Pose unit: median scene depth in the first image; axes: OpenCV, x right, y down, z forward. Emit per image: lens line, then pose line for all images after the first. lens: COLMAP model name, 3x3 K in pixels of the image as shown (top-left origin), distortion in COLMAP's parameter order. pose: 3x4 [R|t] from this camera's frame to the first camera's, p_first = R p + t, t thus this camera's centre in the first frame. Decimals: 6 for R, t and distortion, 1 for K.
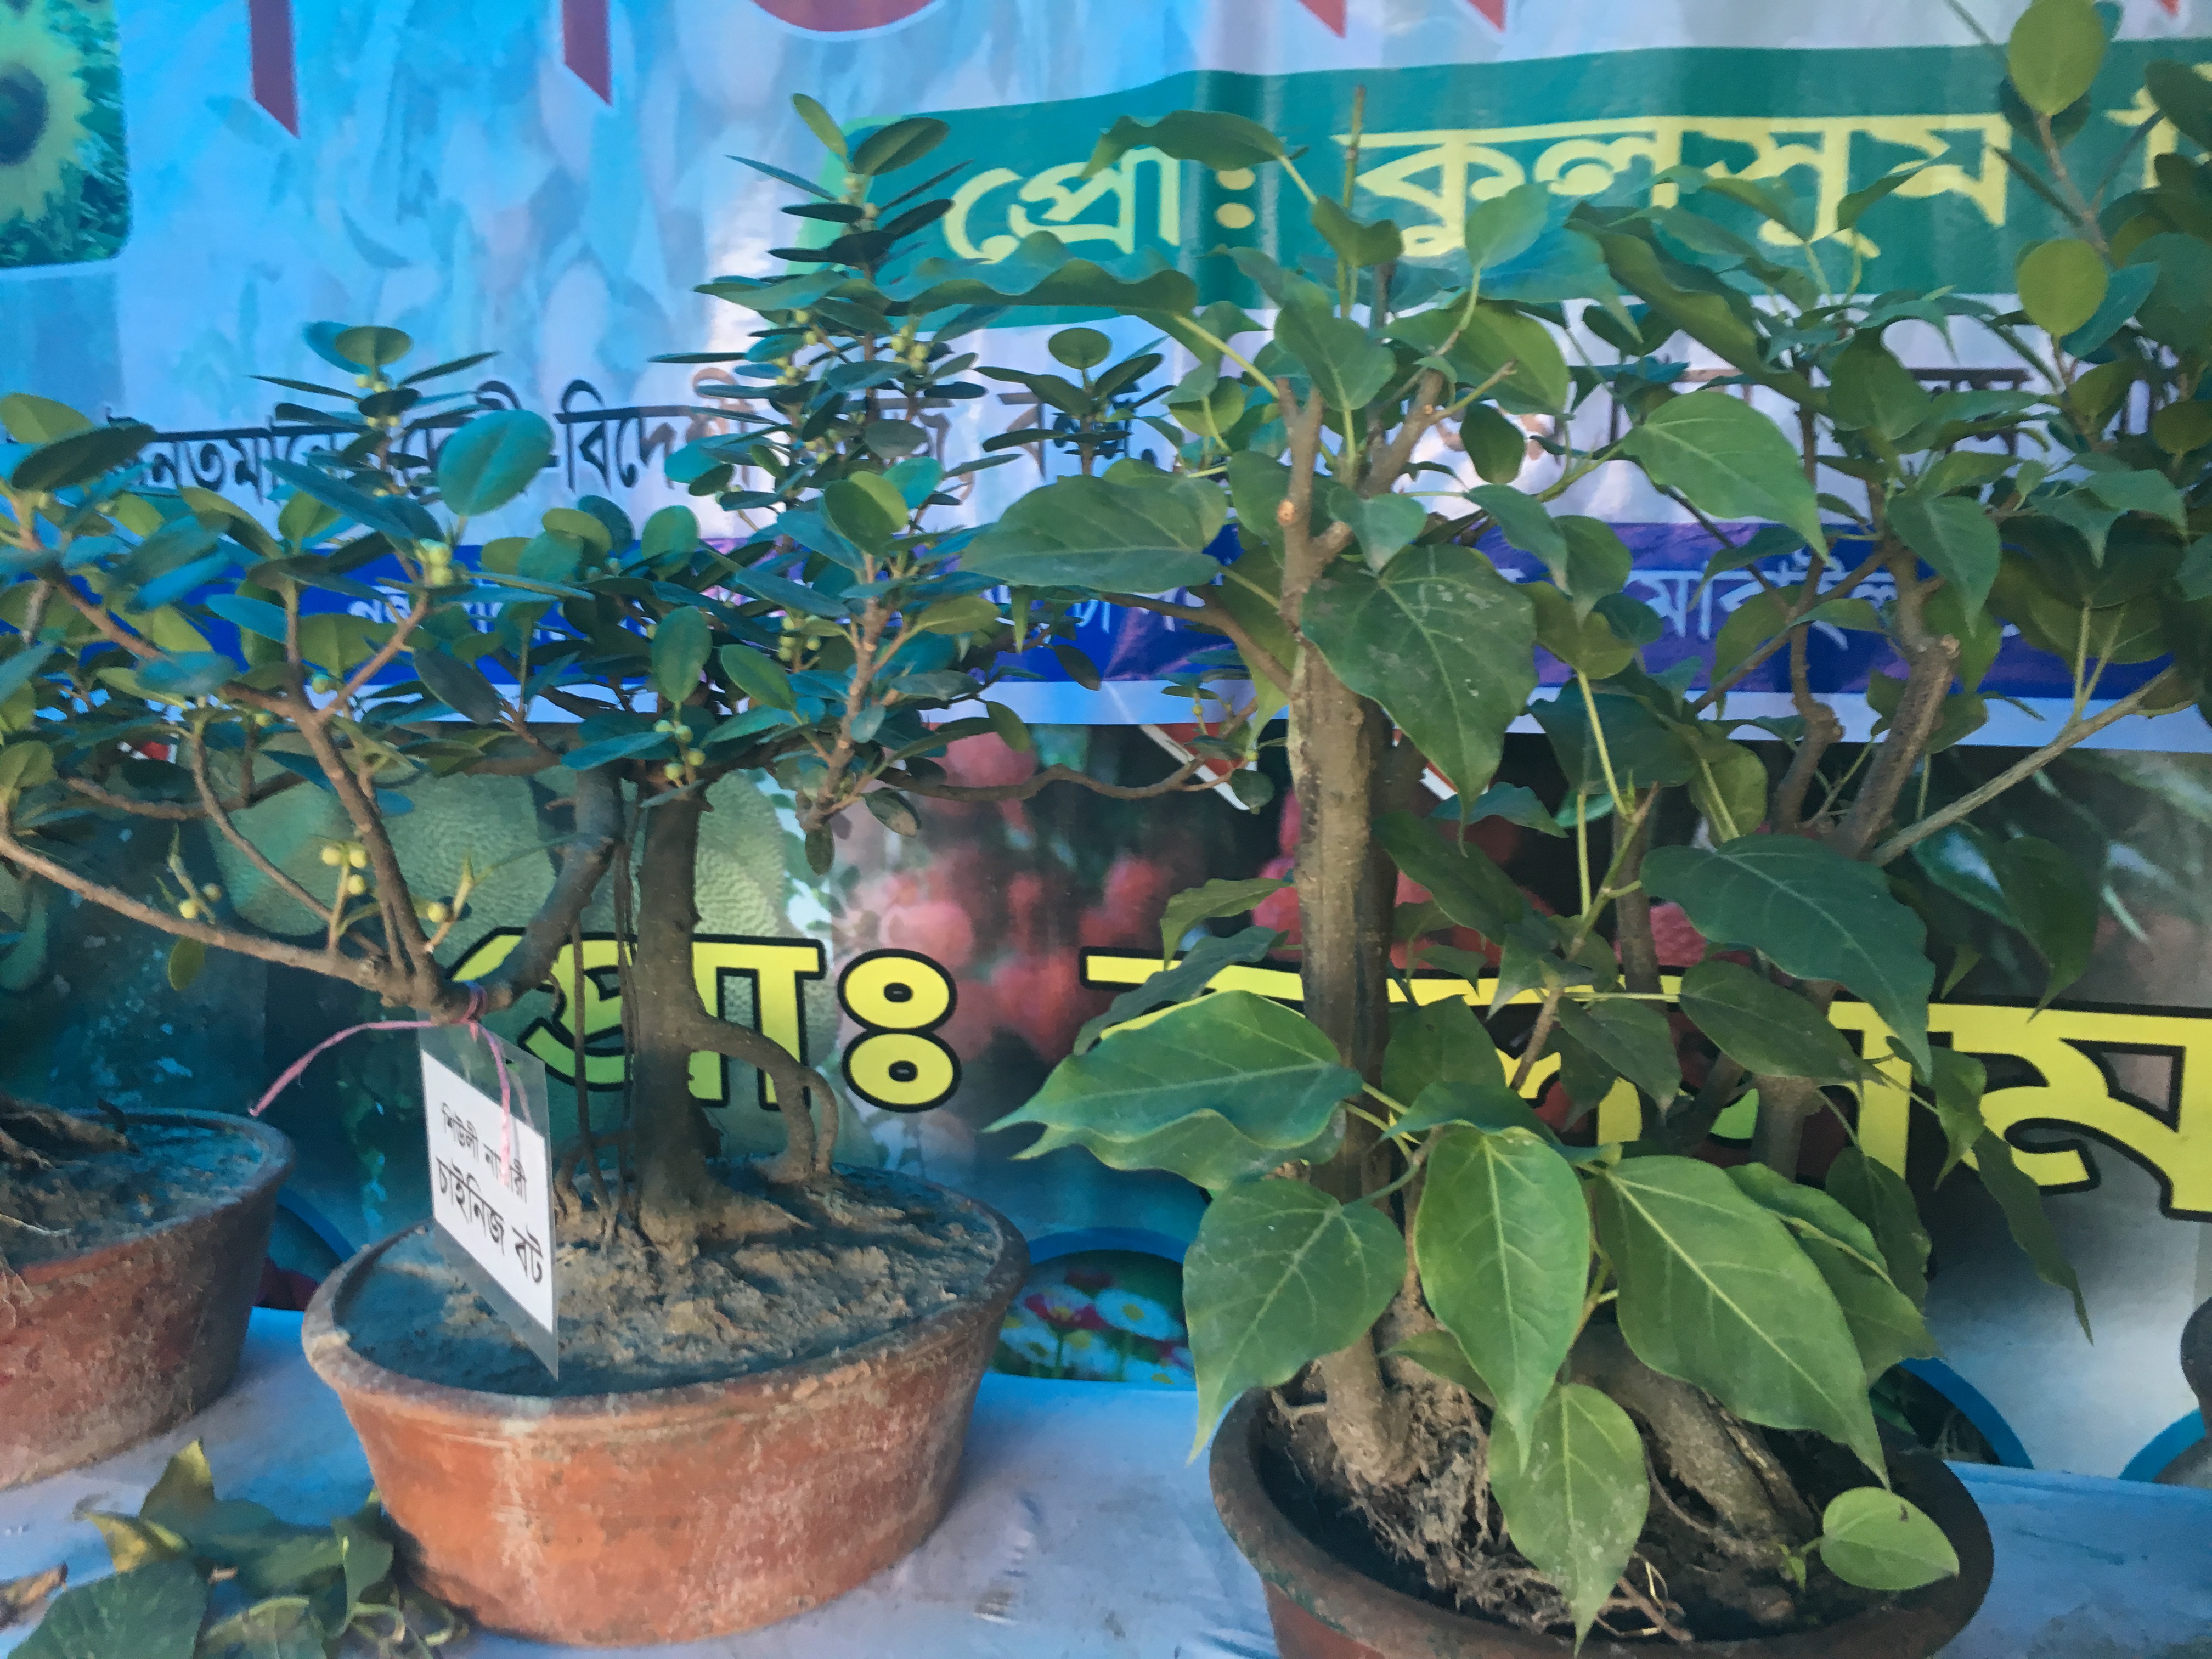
lens RADIAL K [[1894.9, 0, 1108.1], [0, 1894.9, 827.5], [0, 0, 1]] dist [0.058157, -0.083902]
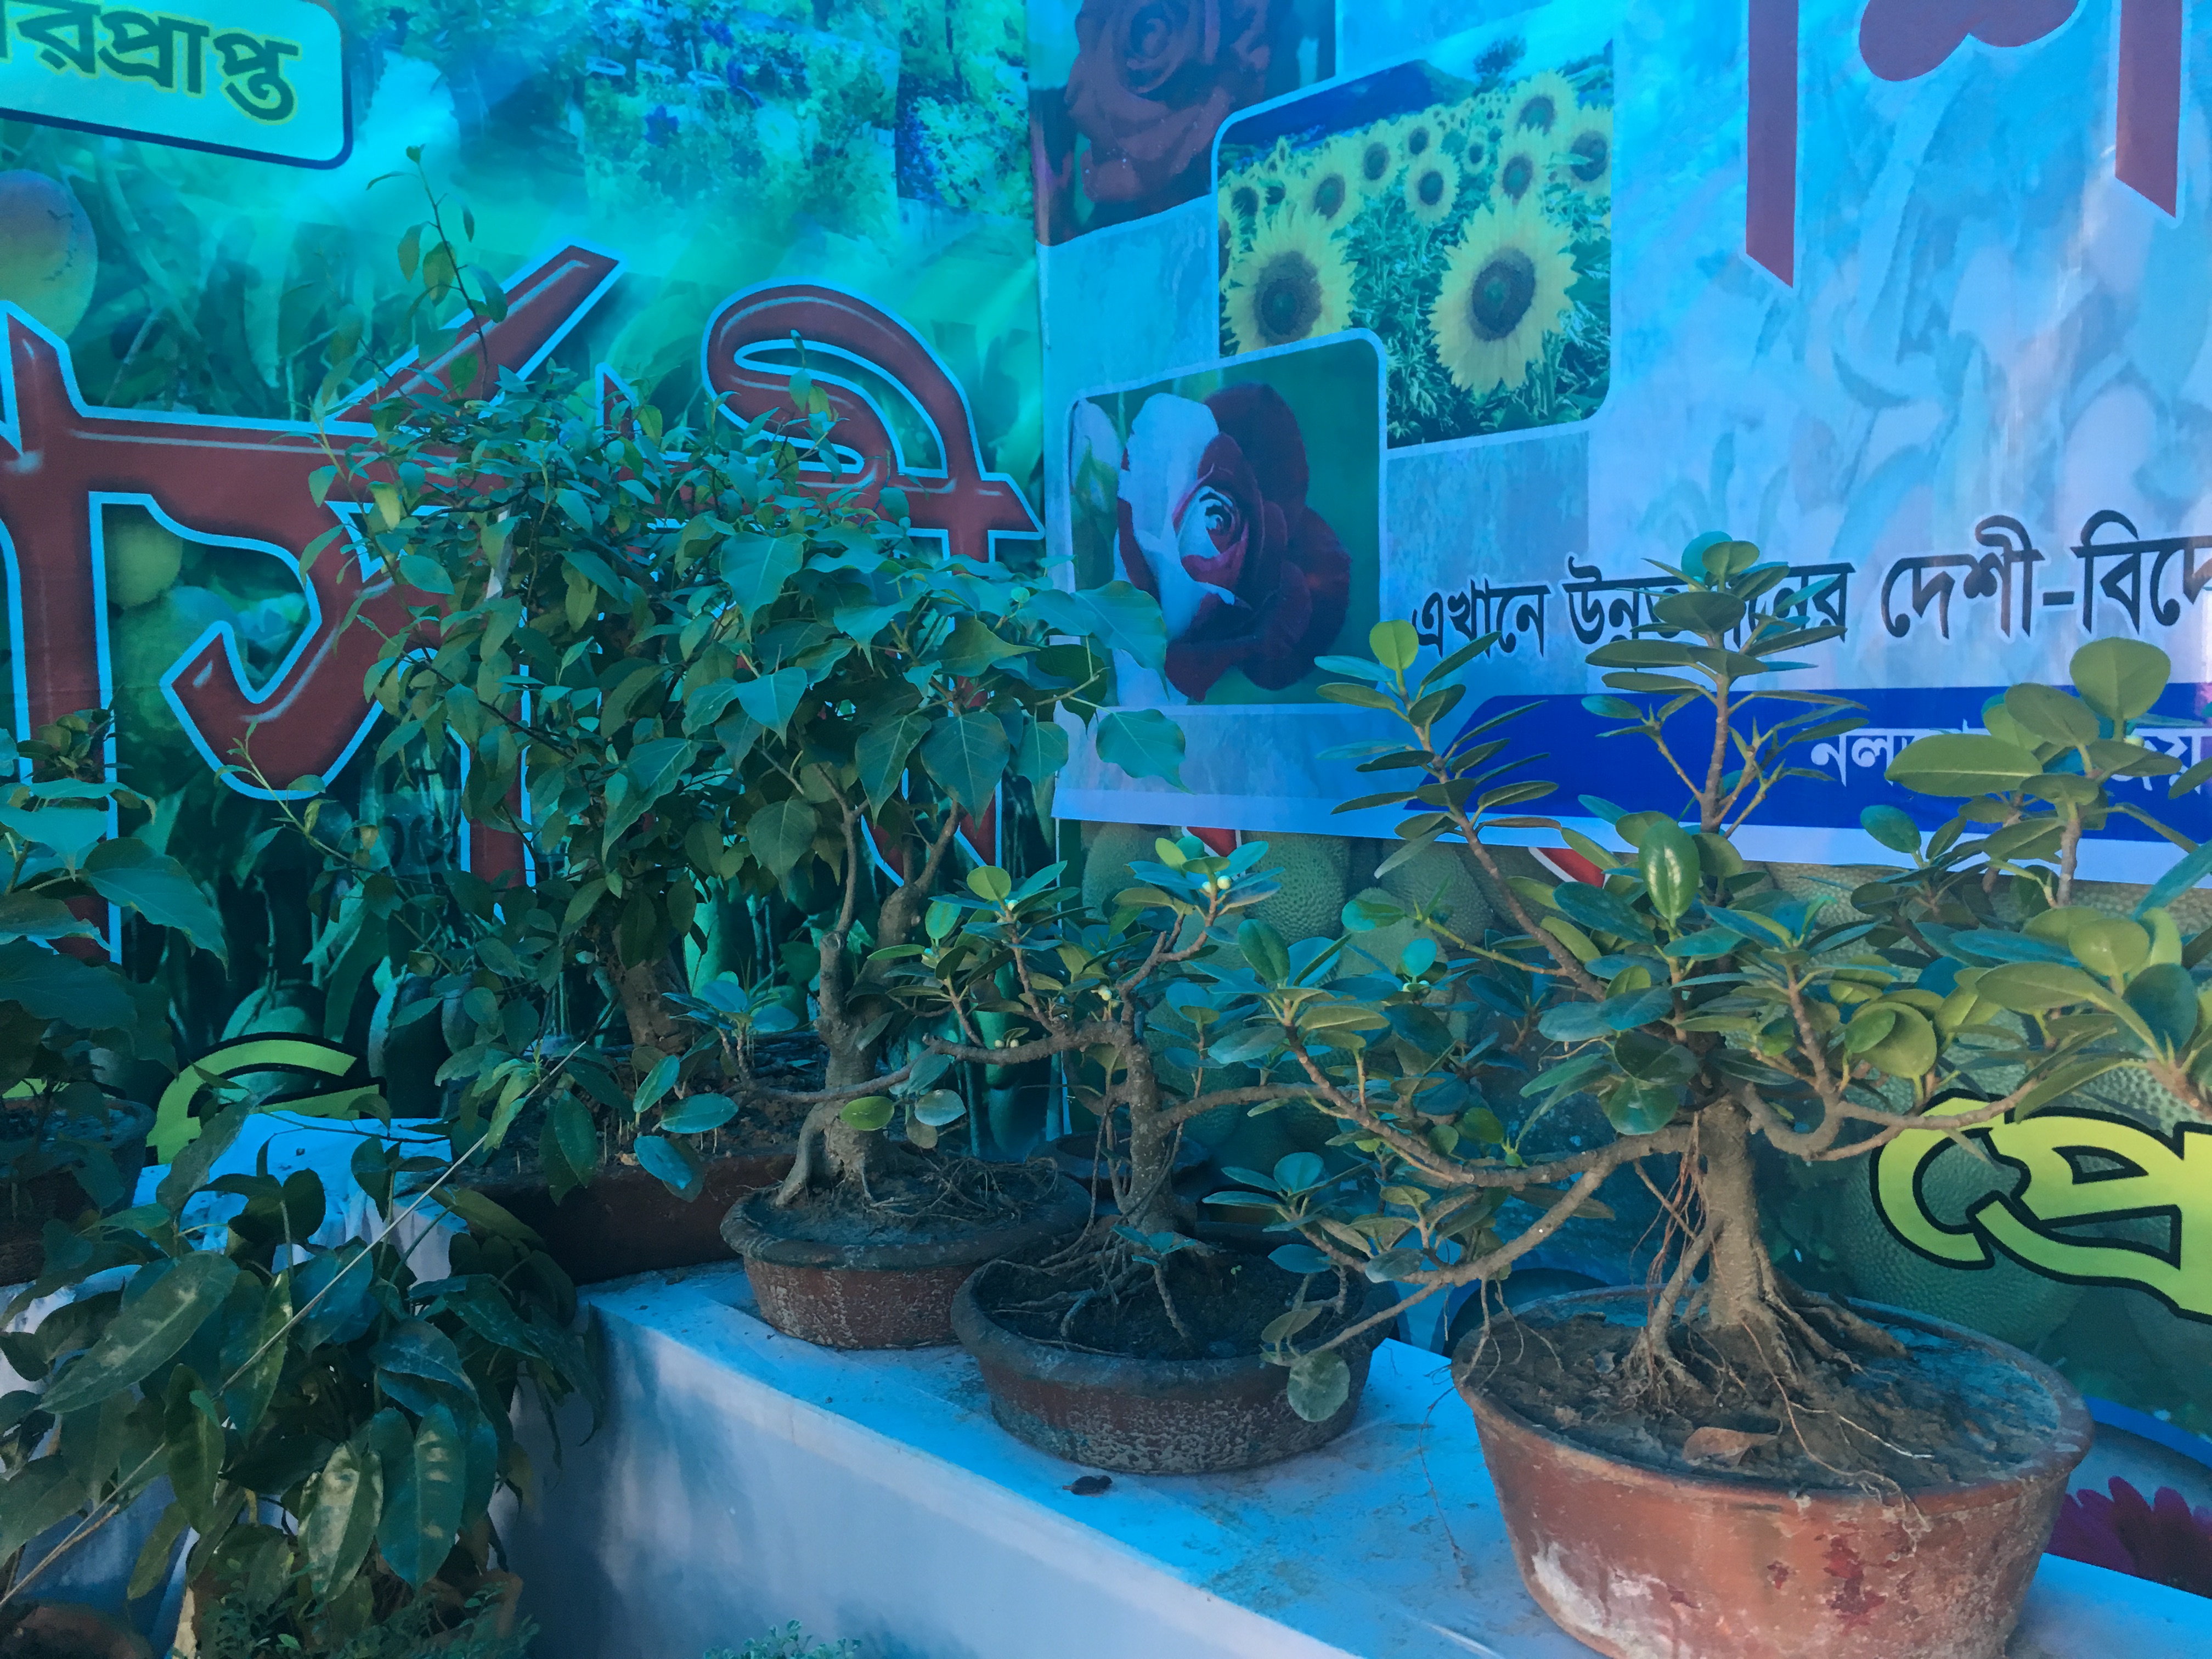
lens RADIAL K [[1894.9, 0, 1104.6], [0, 1894.9, 836.2], [0, 0, 1]] dist [0.058157, -0.083902]
pose [[0.847073, 0.040178, -0.529956, -0.186436], [-0.060248, 0.997970, -0.020640, -0.028472], [0.528051, 0.049412, 0.847774, -0.032324]]
